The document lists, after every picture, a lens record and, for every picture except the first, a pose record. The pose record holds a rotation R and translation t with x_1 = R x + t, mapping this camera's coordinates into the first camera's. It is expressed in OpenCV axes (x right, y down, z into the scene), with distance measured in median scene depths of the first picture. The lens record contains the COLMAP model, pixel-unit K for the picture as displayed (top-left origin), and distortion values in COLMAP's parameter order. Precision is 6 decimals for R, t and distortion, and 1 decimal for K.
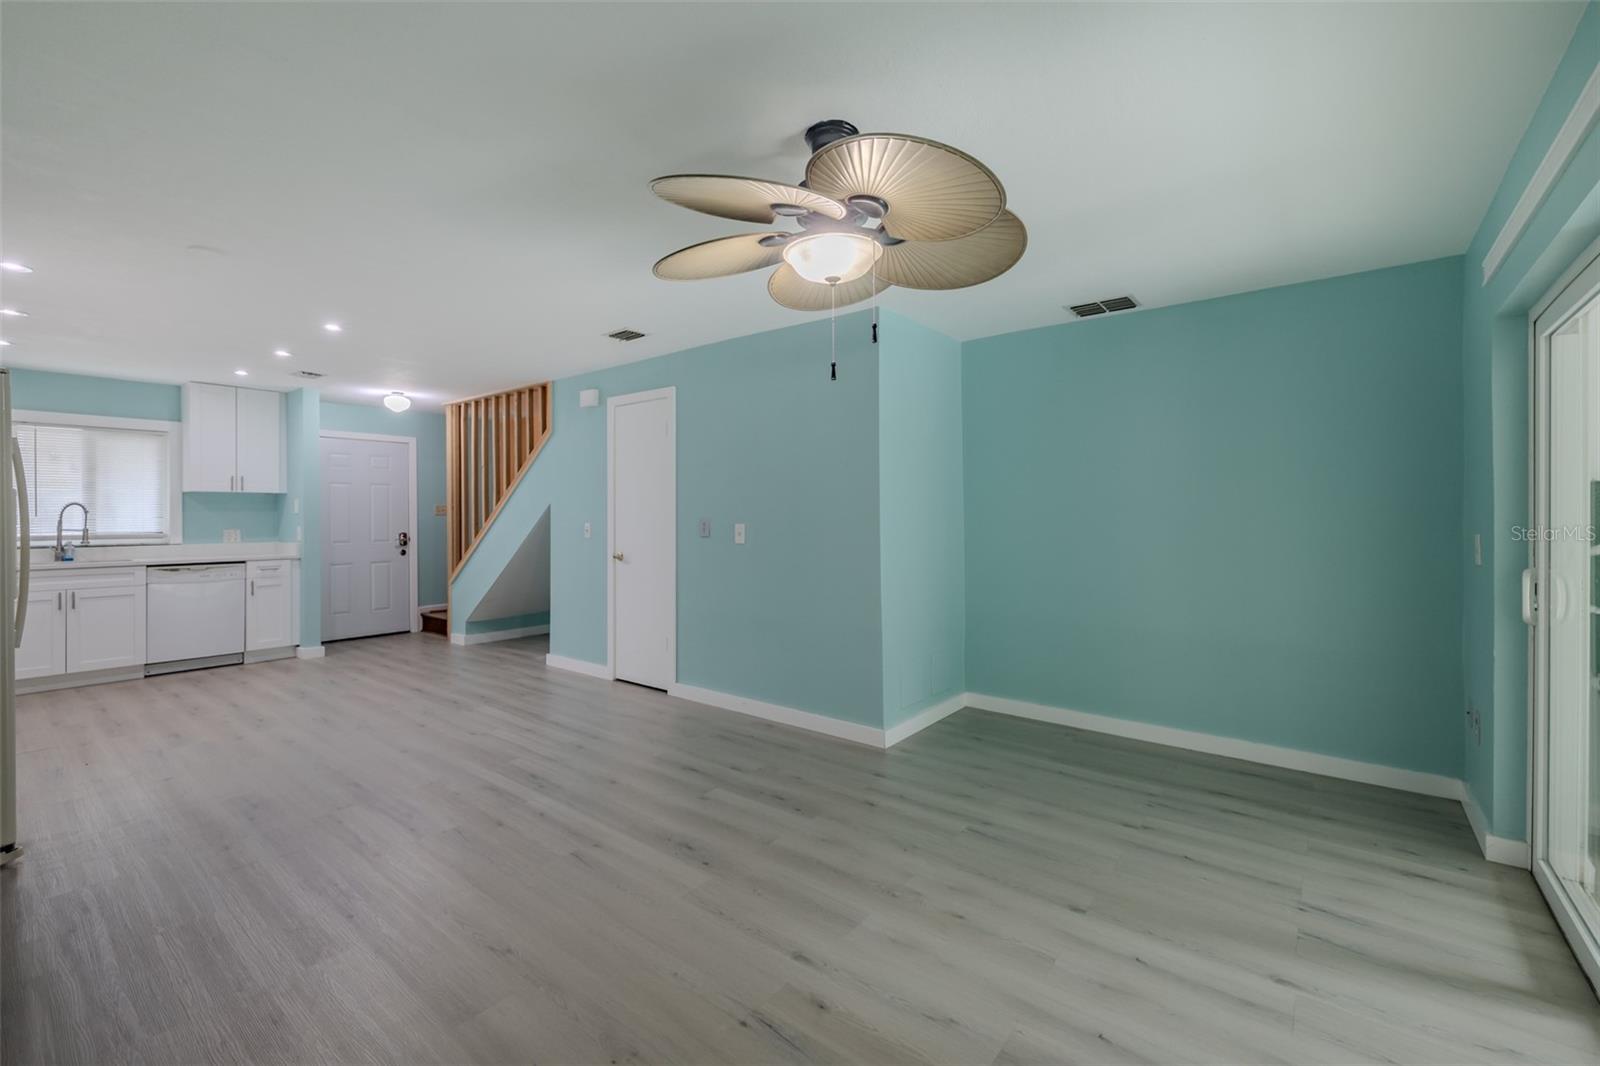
lens RADIAL K [[691.2, 0, 806.0], [0, 691.2, 517.7], [0, 0, 1]] dist [-0.000887, -0.000622]
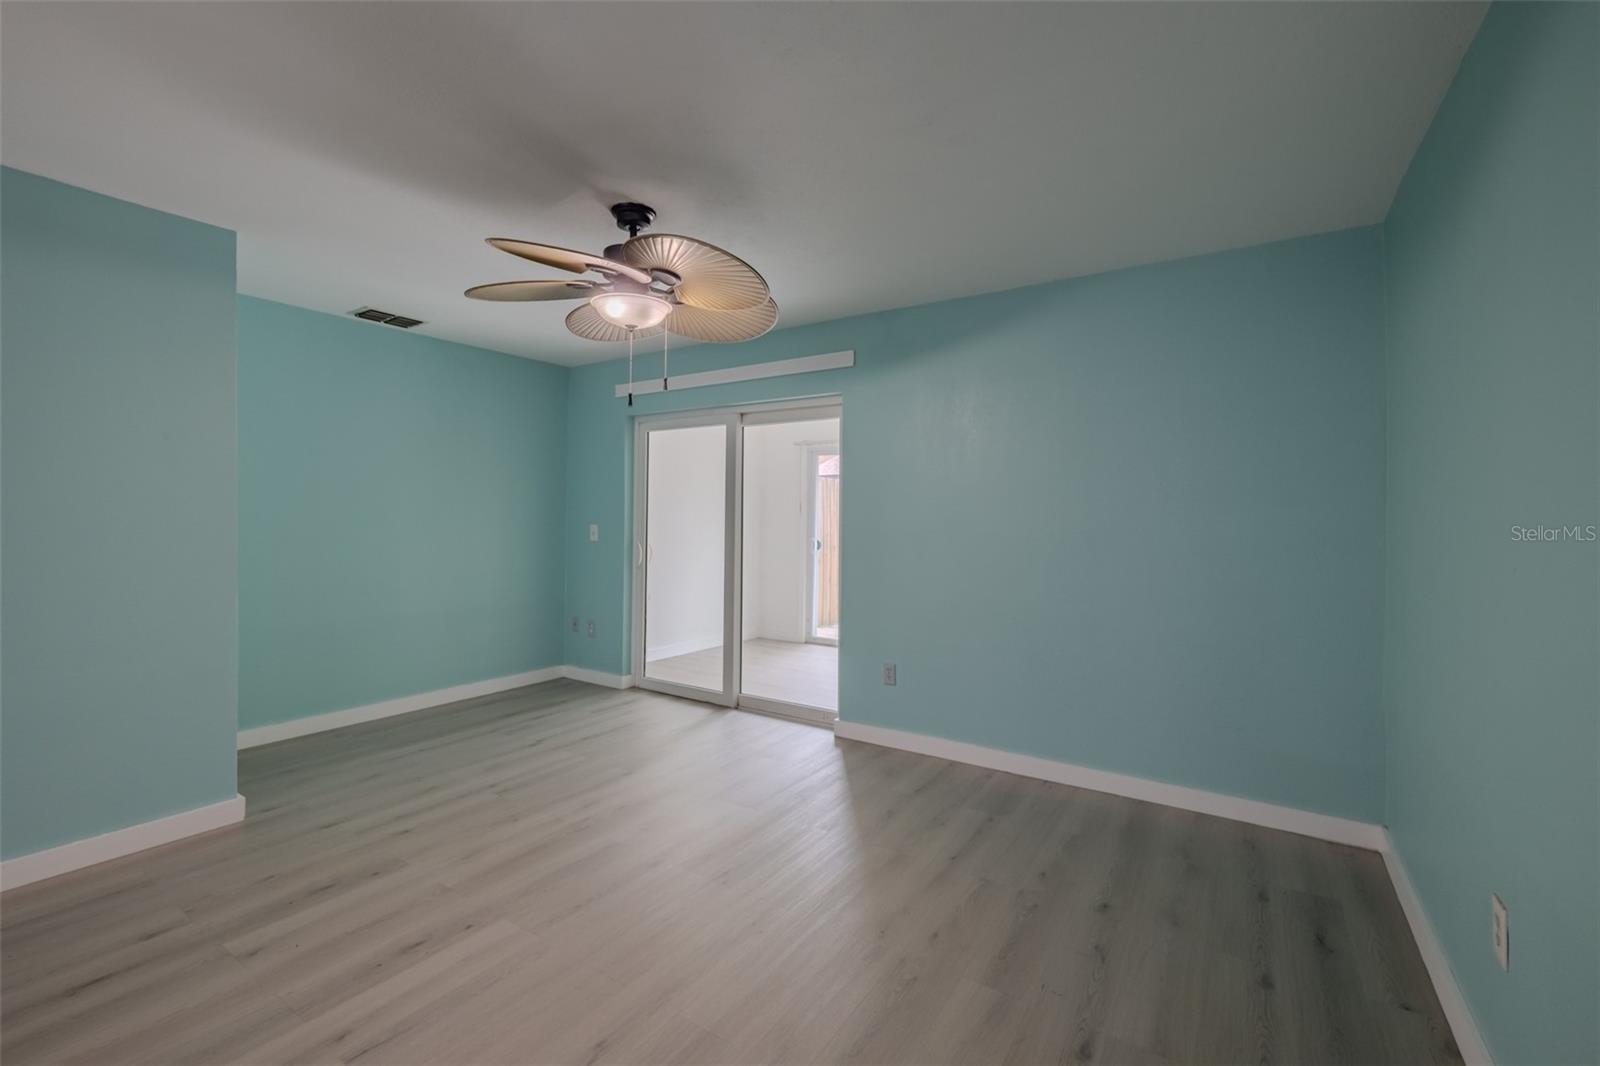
lens RADIAL K [[691.2, 0, 804.1], [0, 691.2, 529.1], [0, 0, 1]] dist [-0.000887, -0.000622]
pose [[-0.101650, -0.022022, 0.994576, -0.899026], [-0.000761, 0.999756, 0.022059, -0.004557], [-0.994820, 0.001486, -0.101642, 0.598945]]
